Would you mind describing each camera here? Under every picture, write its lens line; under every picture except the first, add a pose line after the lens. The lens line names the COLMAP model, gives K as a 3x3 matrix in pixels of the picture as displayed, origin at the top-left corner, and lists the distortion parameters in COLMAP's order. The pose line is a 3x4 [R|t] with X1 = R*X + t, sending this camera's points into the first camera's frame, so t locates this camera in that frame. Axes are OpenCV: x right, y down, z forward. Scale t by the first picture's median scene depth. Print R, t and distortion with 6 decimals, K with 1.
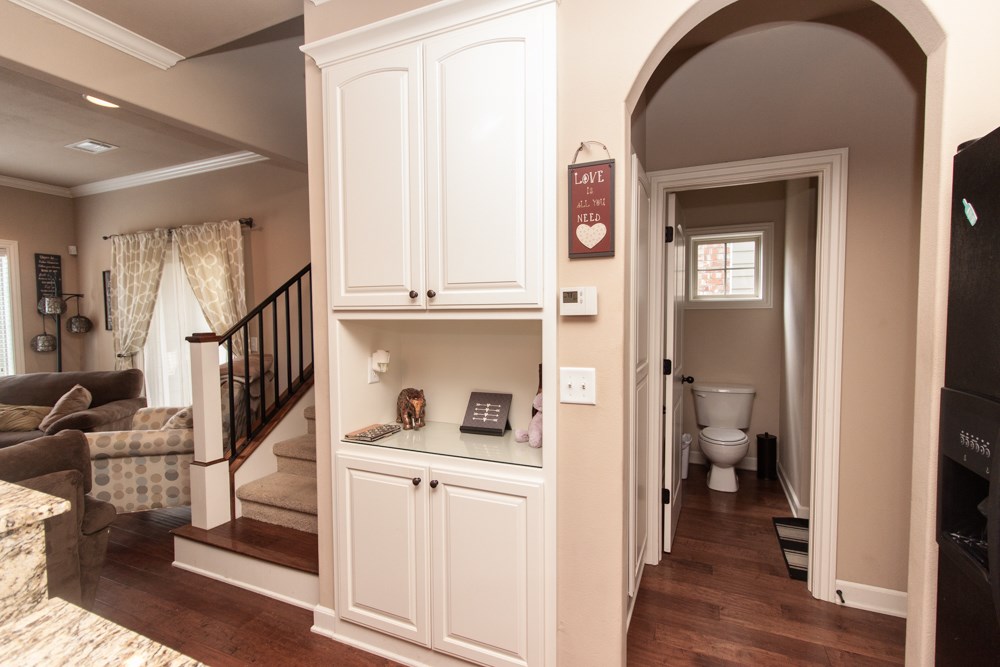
lens RADIAL K [[462.7, 0, 503.7], [0, 462.7, 336.4], [0, 0, 1]] dist [0.002514, 0.000358]
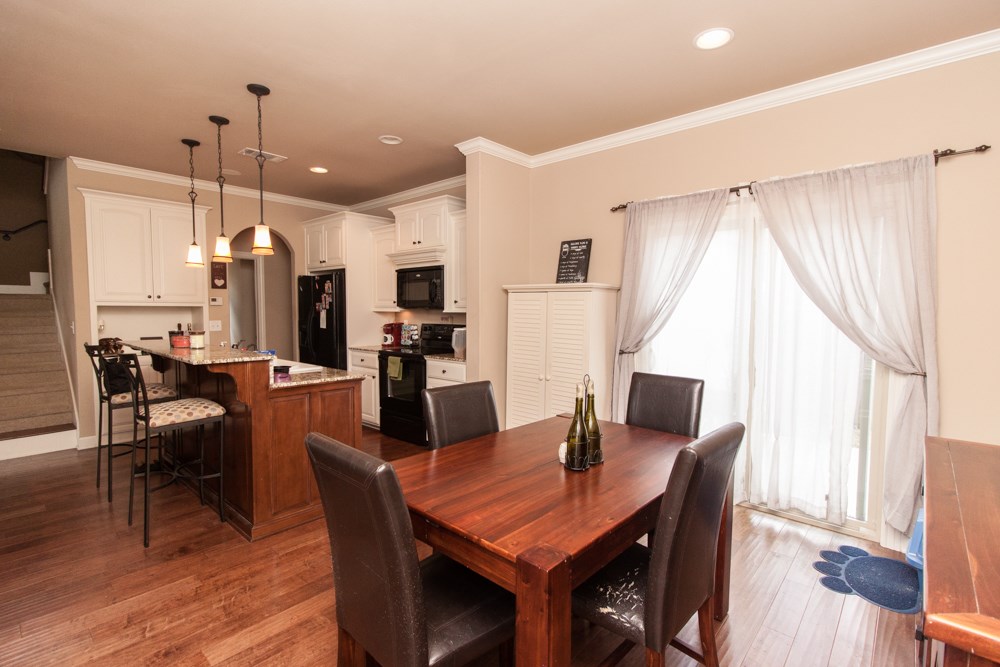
lens RADIAL K [[468.0, 0, 507.1], [0, 468.0, 337.9], [0, 0, 1]] dist [0.003441, 0.000523]
pose [[0.306032, -0.047887, 0.950816, -0.882771], [0.041767, 0.998448, 0.036842, 0.056107], [-0.951105, 0.028438, 0.307557, -0.750749]]
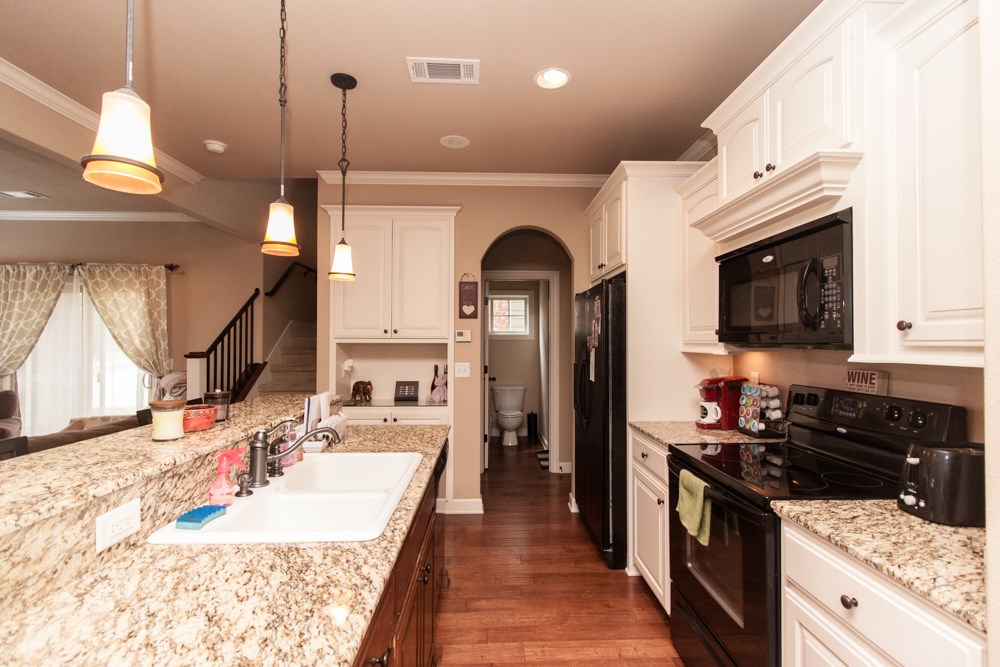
lens RADIAL K [[462.7, 0, 503.7], [0, 462.7, 336.4], [0, 0, 1]] dist [0.002514, 0.000358]
pose [[0.899447, 0.013992, 0.436807, -0.255637], [0.014457, 0.997988, -0.061739, 0.029654], [-0.436792, 0.061846, 0.897434, -0.465435]]
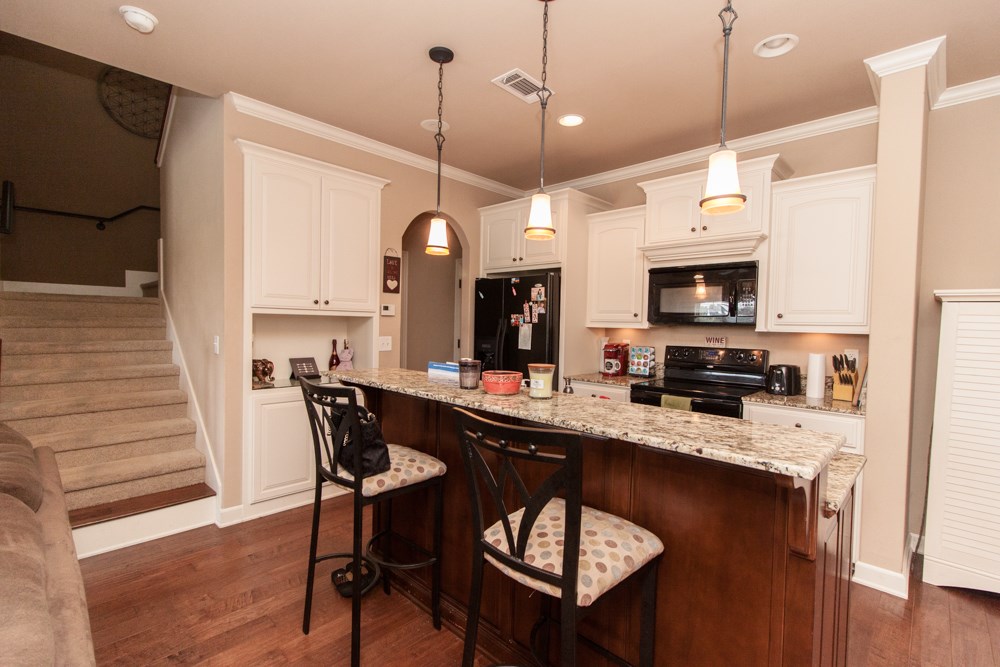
lens RADIAL K [[458.7, 0, 506.2], [0, 458.7, 337.9], [0, 0, 1]] dist [0.000990, 0.001135]
pose [[0.336779, -0.012882, 0.941496, -0.690394], [0.024569, 0.999686, 0.004889, 0.028100], [-0.941263, 0.021485, 0.336989, -0.155354]]
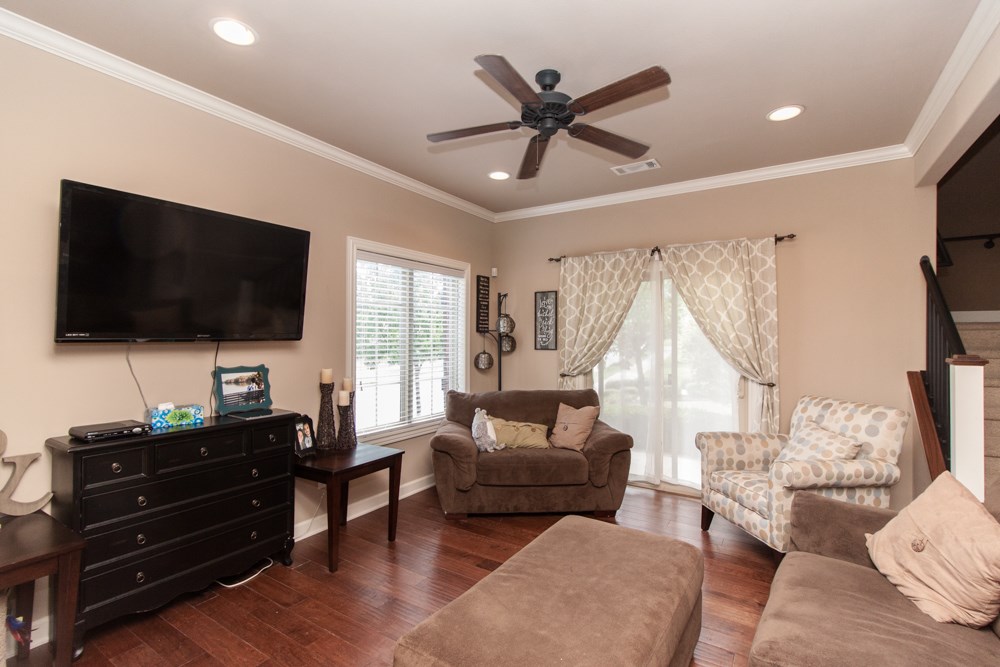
lens RADIAL K [[462.7, 0, 503.7], [0, 462.7, 336.4], [0, 0, 1]] dist [0.002514, 0.000358]
pose [[0.988033, 0.012394, -0.153743, -0.860227], [-0.020607, 0.998438, -0.051940, 0.013314], [0.152859, 0.054487, 0.986745, -0.014419]]
